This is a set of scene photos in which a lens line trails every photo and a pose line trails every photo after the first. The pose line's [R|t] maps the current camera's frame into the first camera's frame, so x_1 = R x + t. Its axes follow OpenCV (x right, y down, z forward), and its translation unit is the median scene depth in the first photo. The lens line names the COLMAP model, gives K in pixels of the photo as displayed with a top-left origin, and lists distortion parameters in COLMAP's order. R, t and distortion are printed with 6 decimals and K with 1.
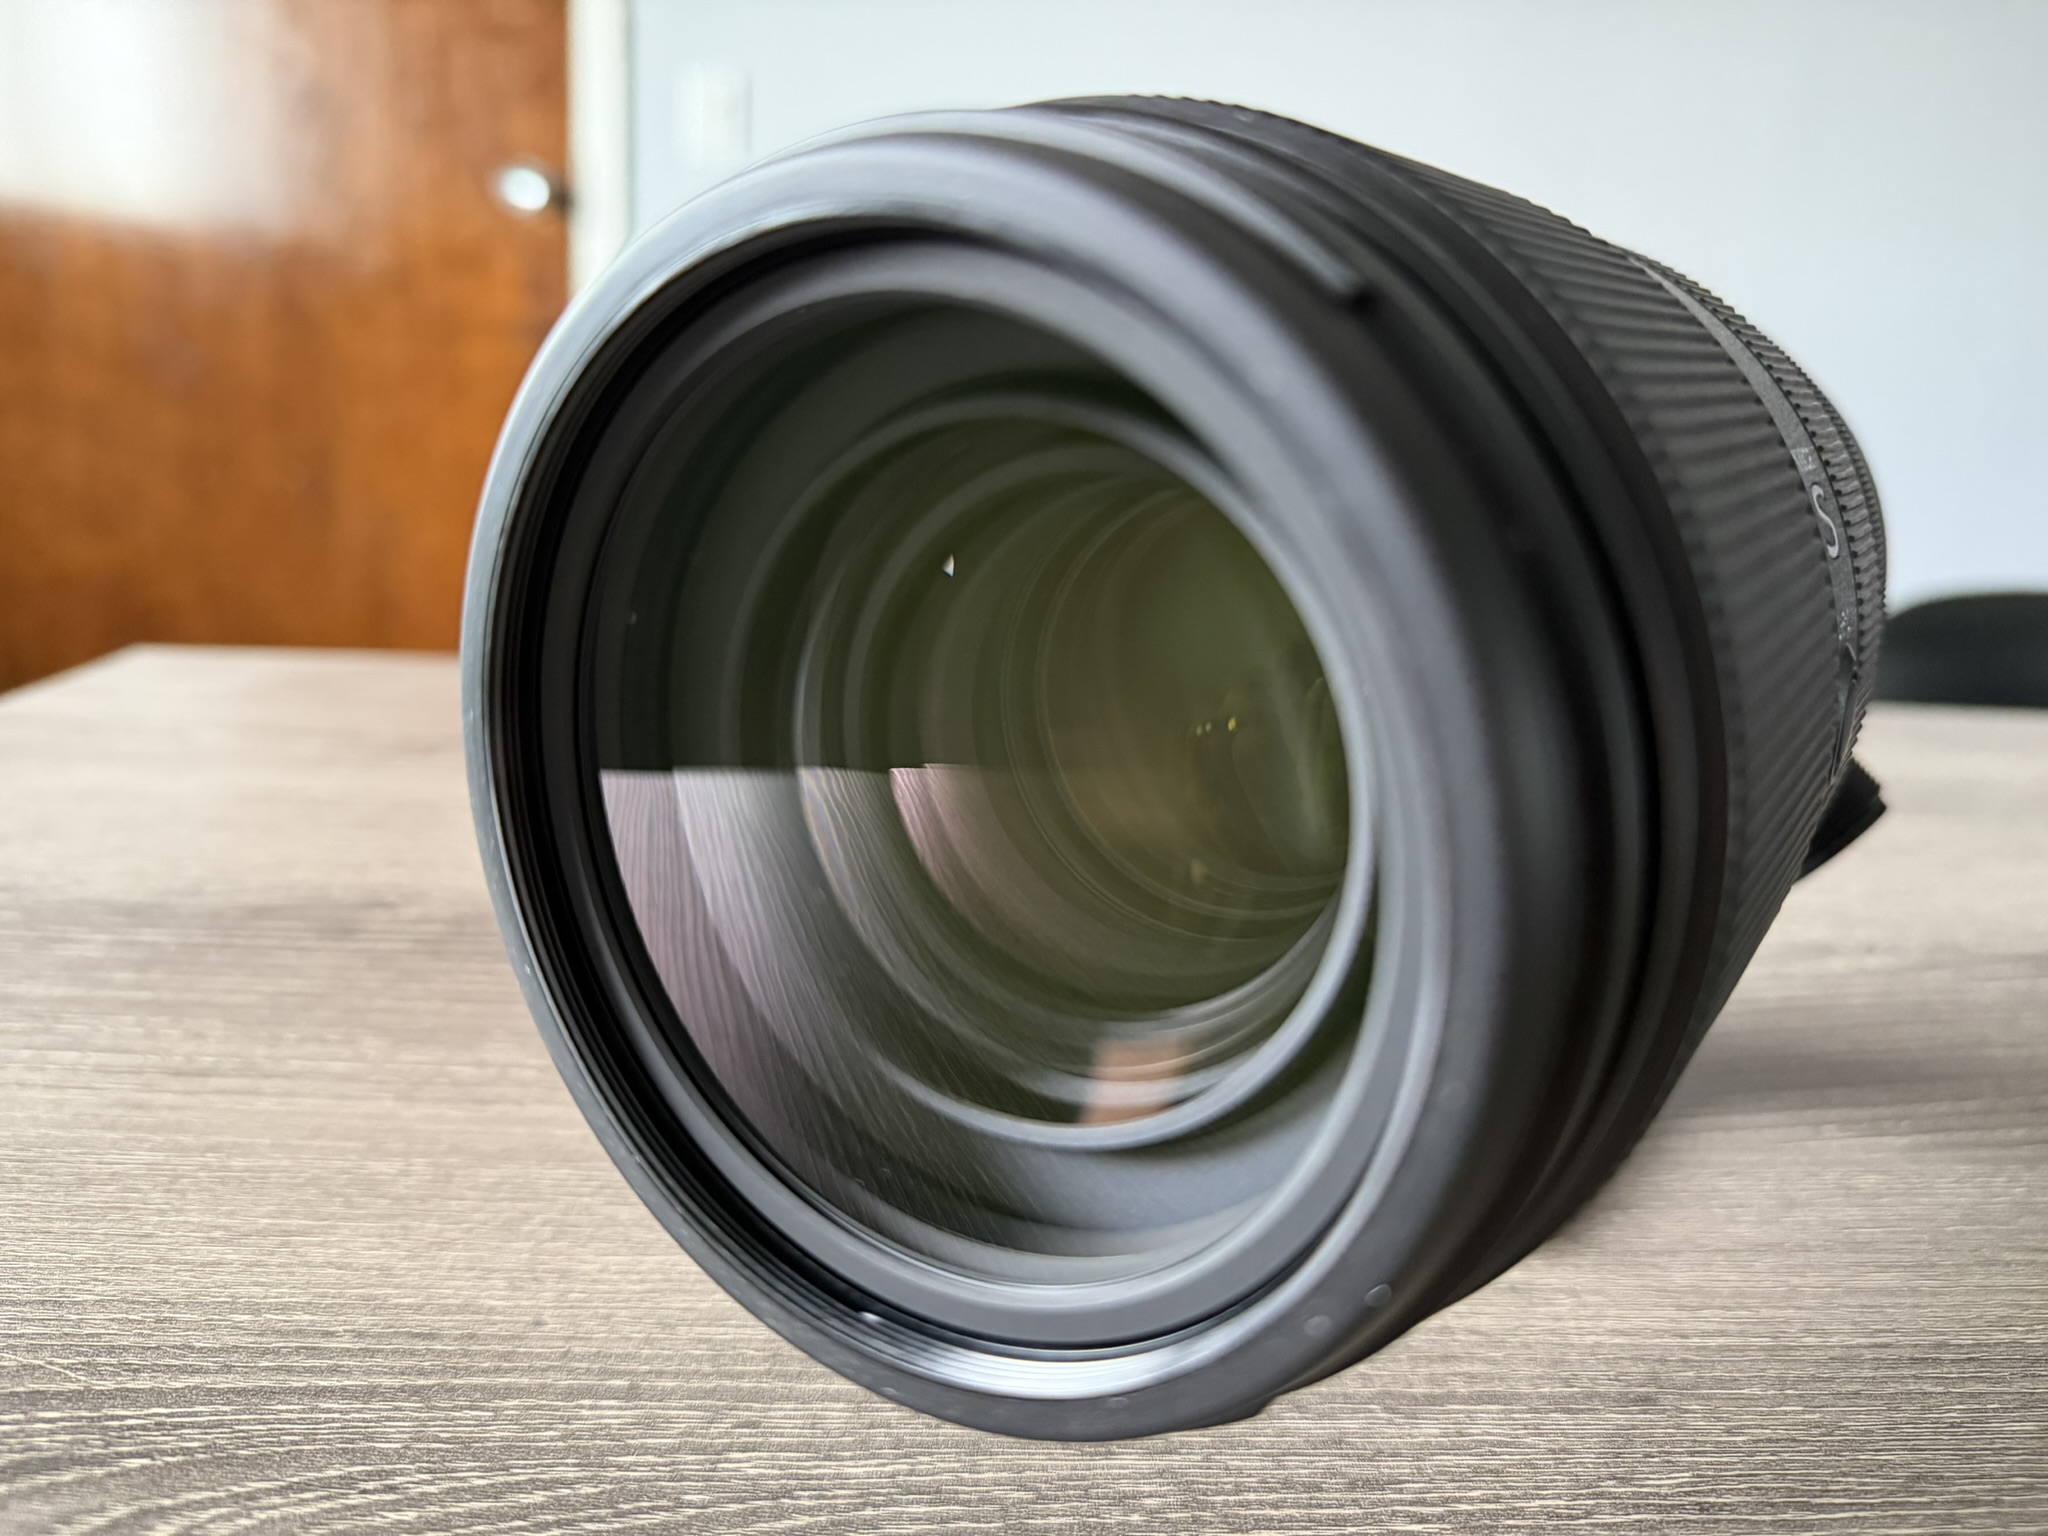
lens RADIAL K [[1558.7, 0, 1007.6], [0, 1558.7, 768.2], [0, 0, 1]] dist [-0.084132, 0.031938]
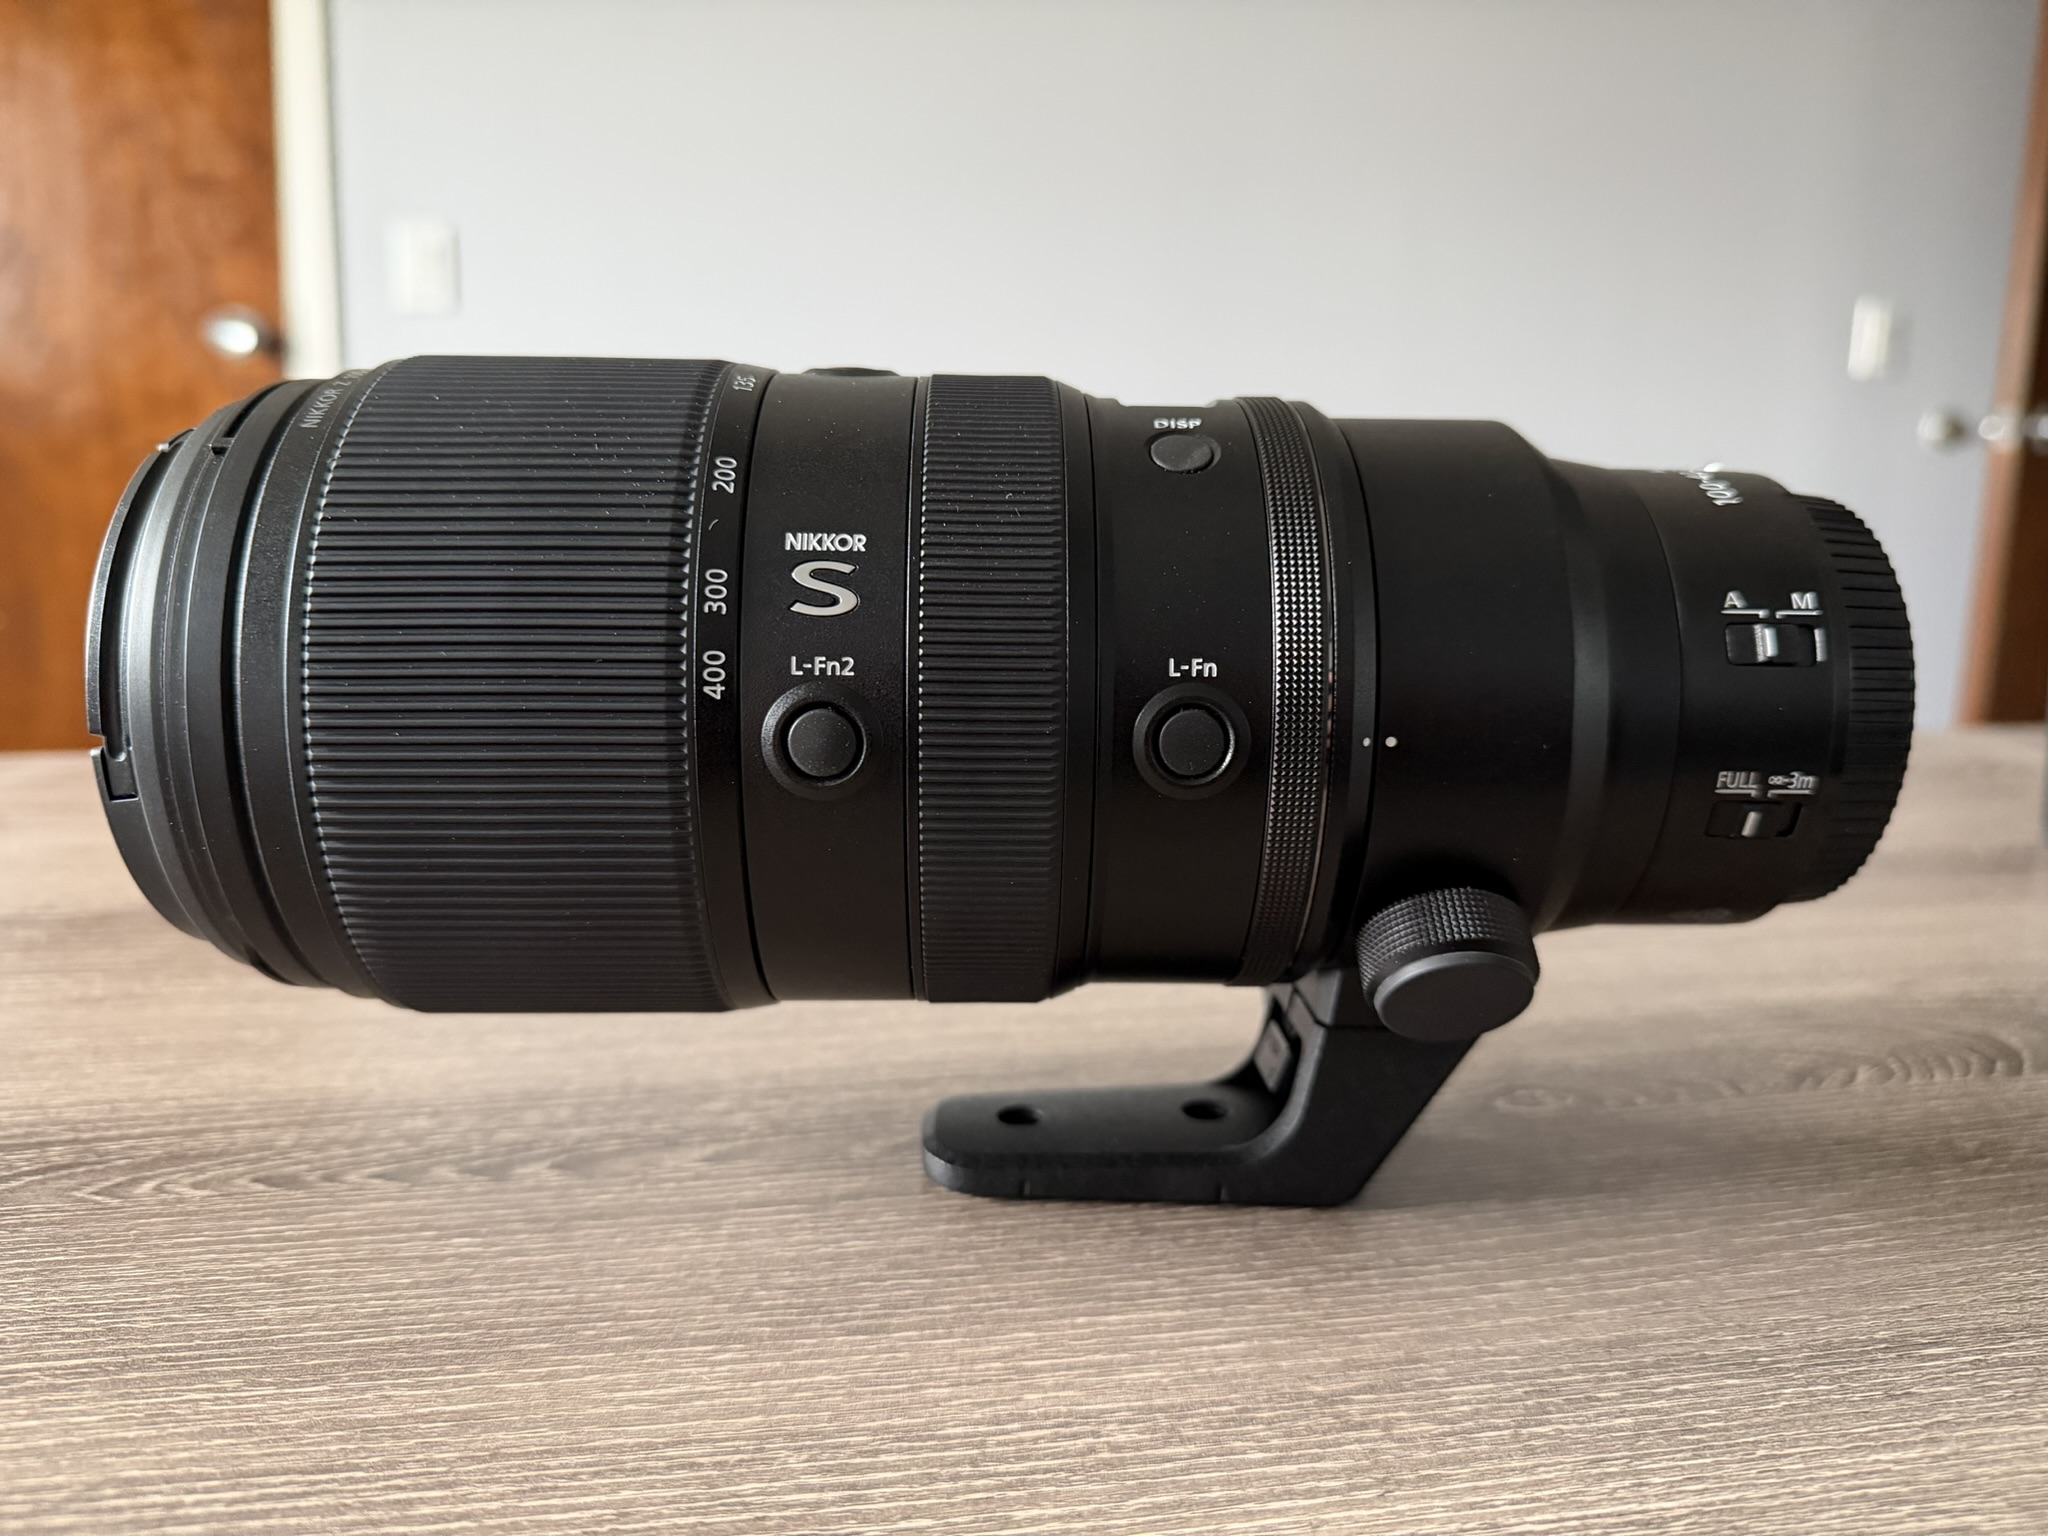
lens RADIAL K [[1558.7, 0, 1007.6], [0, 1558.7, 768.2], [0, 0, 1]] dist [-0.084132, 0.031938]
pose [[0.984435, -0.050430, 0.168357, 0.096693], [0.063404, 0.995344, -0.072597, 0.200694], [-0.163912, 0.082142, 0.983049, -0.727670]]
